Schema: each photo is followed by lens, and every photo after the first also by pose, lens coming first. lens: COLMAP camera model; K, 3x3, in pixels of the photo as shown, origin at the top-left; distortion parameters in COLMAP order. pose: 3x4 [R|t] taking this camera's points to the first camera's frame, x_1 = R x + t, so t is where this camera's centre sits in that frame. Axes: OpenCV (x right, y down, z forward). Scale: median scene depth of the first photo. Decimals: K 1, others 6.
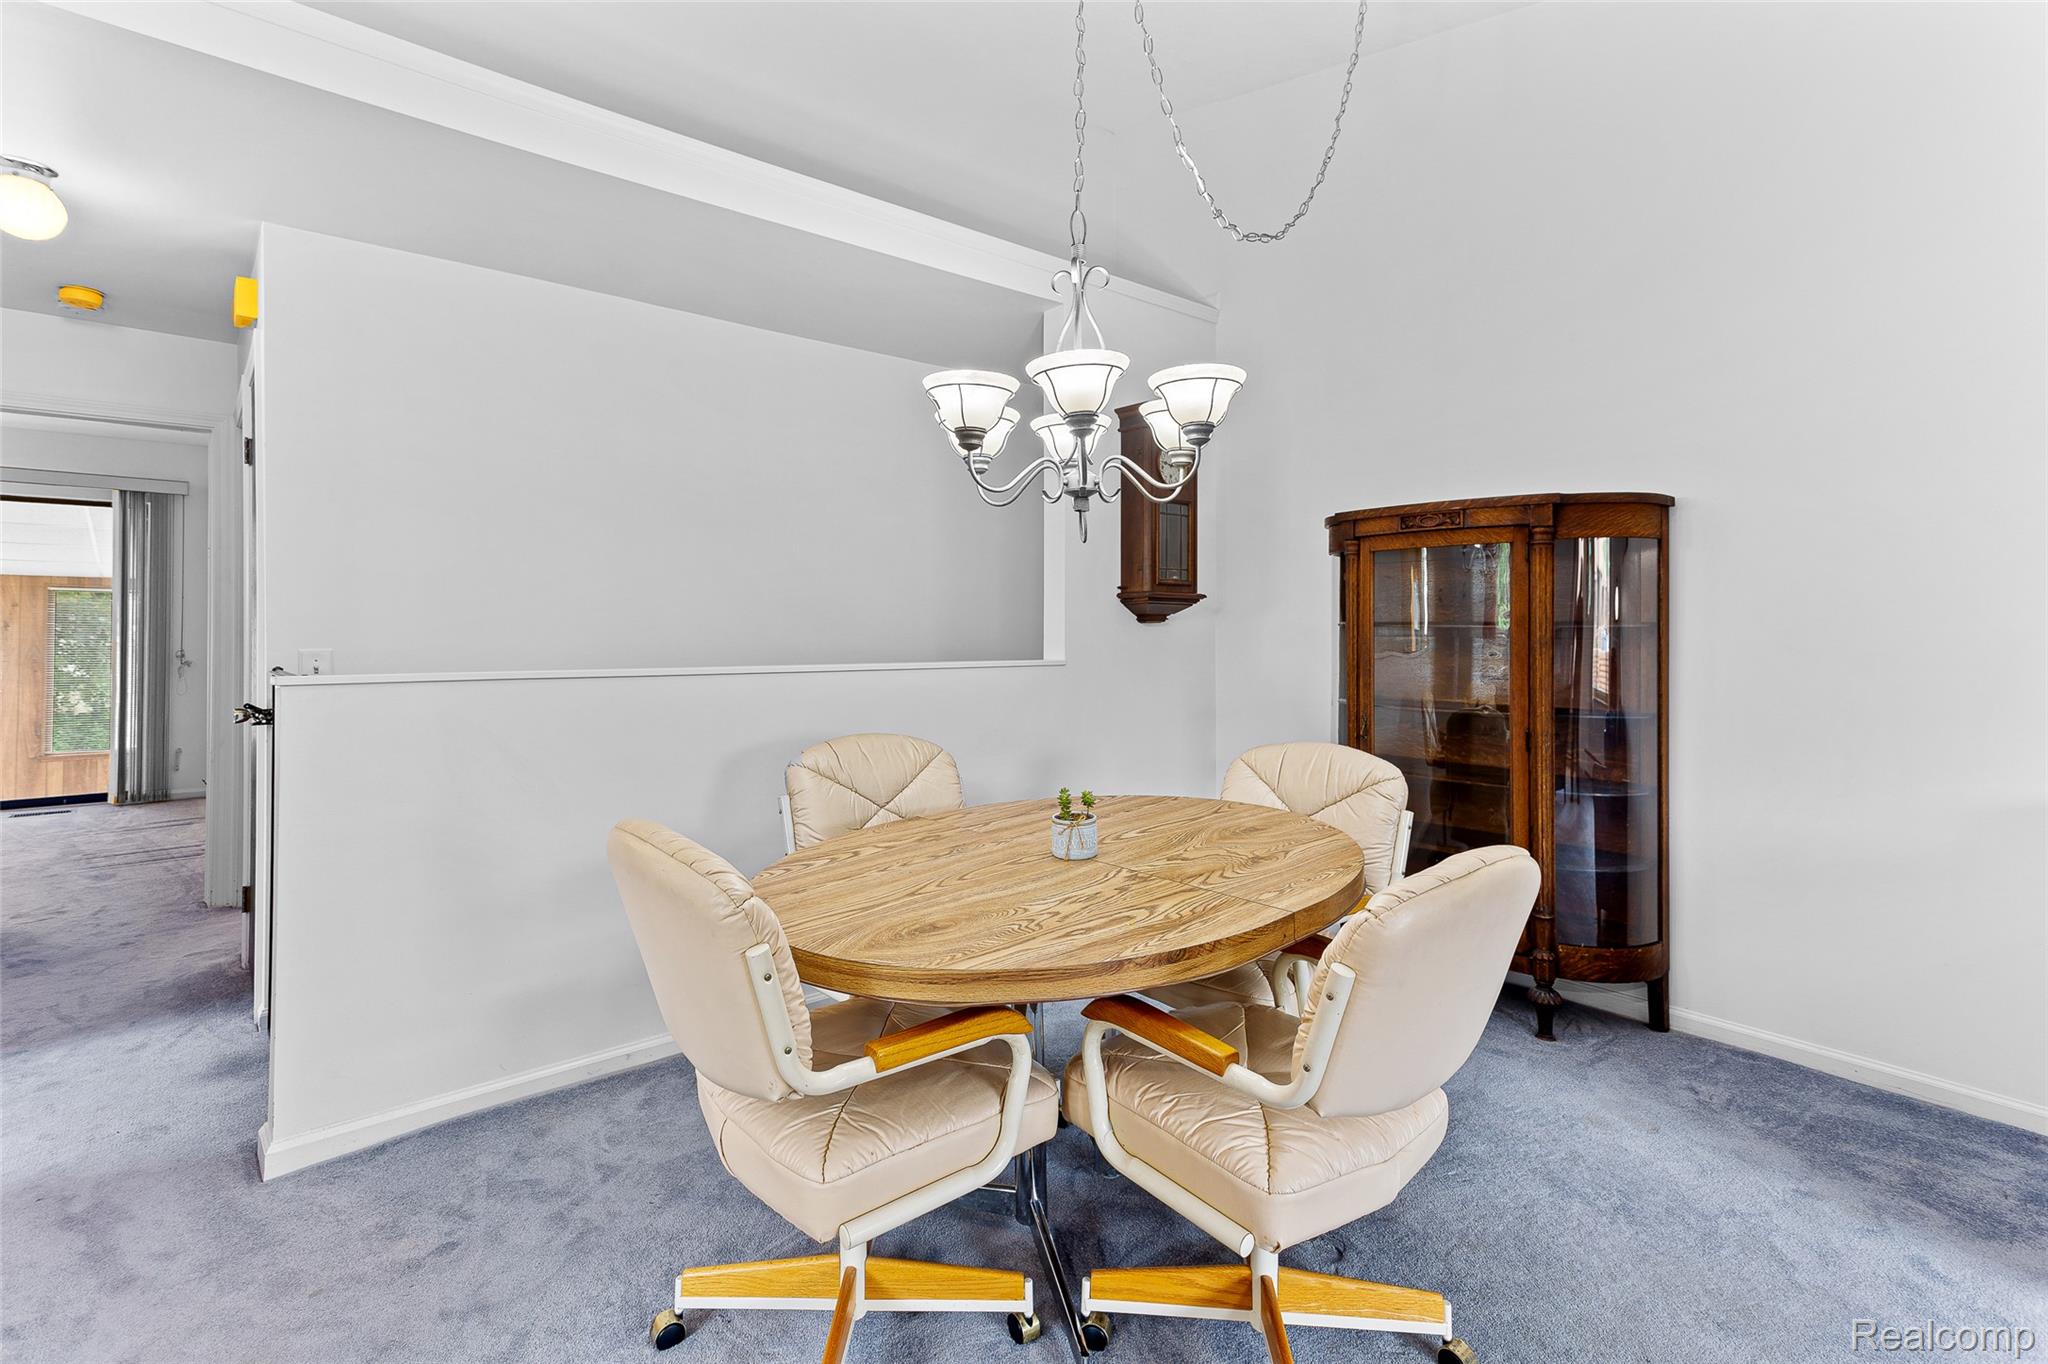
lens RADIAL K [[998.9, 0, 1025.5], [0, 998.9, 643.9], [0, 0, 1]] dist [0.012180, -0.000532]
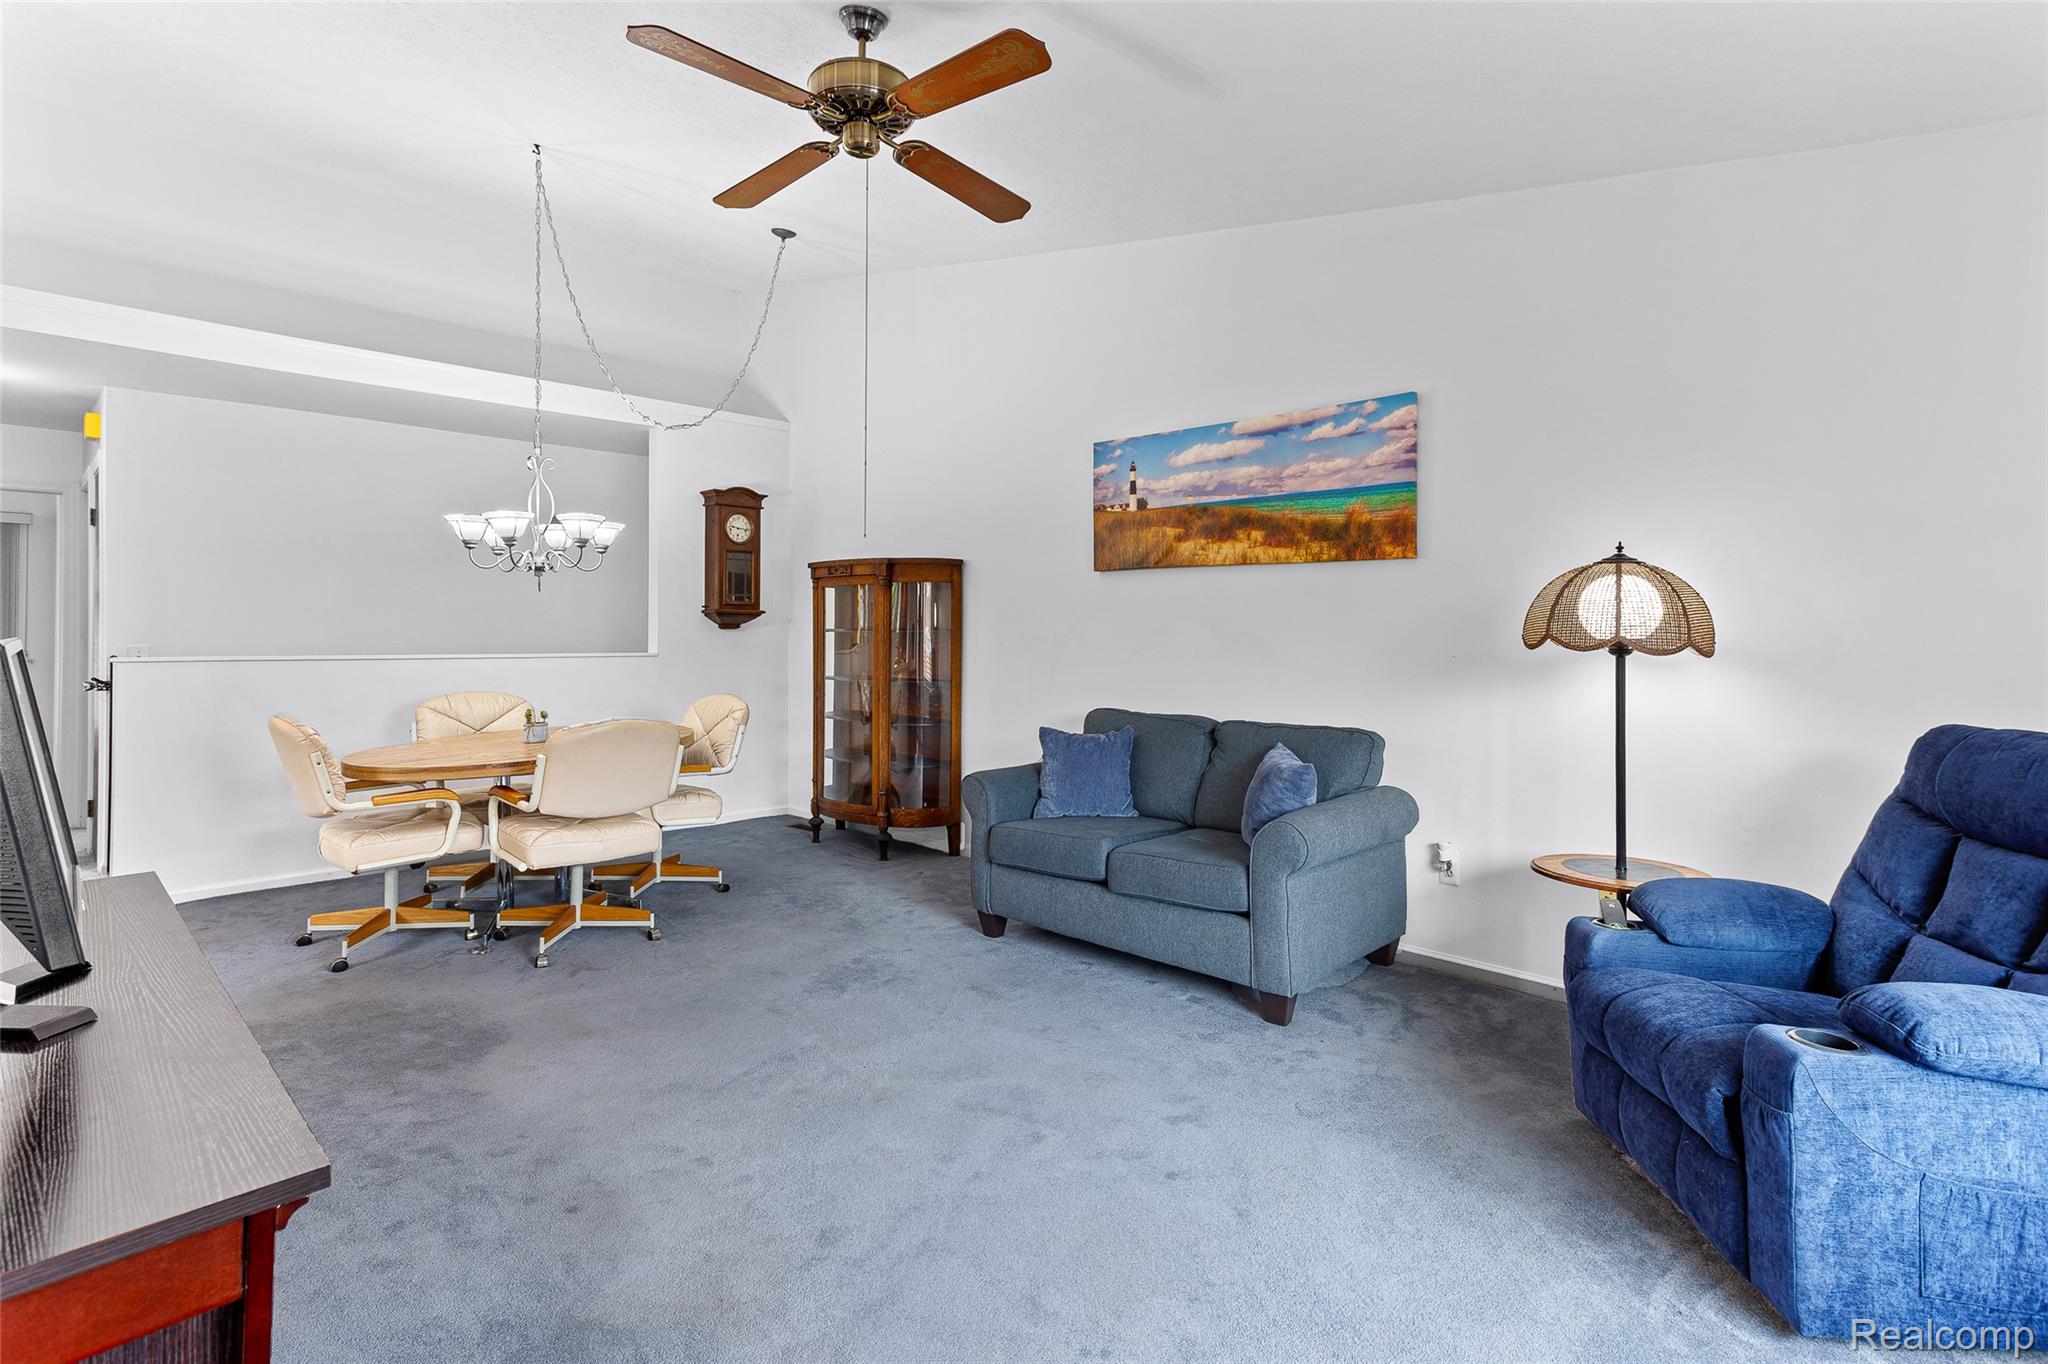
lens RADIAL K [[1003.9, 0, 1021.7], [0, 1003.9, 647.9], [0, 0, 1]] dist [0.019975, 0.000368]
pose [[0.995959, -0.000756, 0.089802, 0.583664], [0.000942, 0.999998, -0.002023, 0.014955], [-0.089800, 0.002100, 0.995958, -0.792868]]
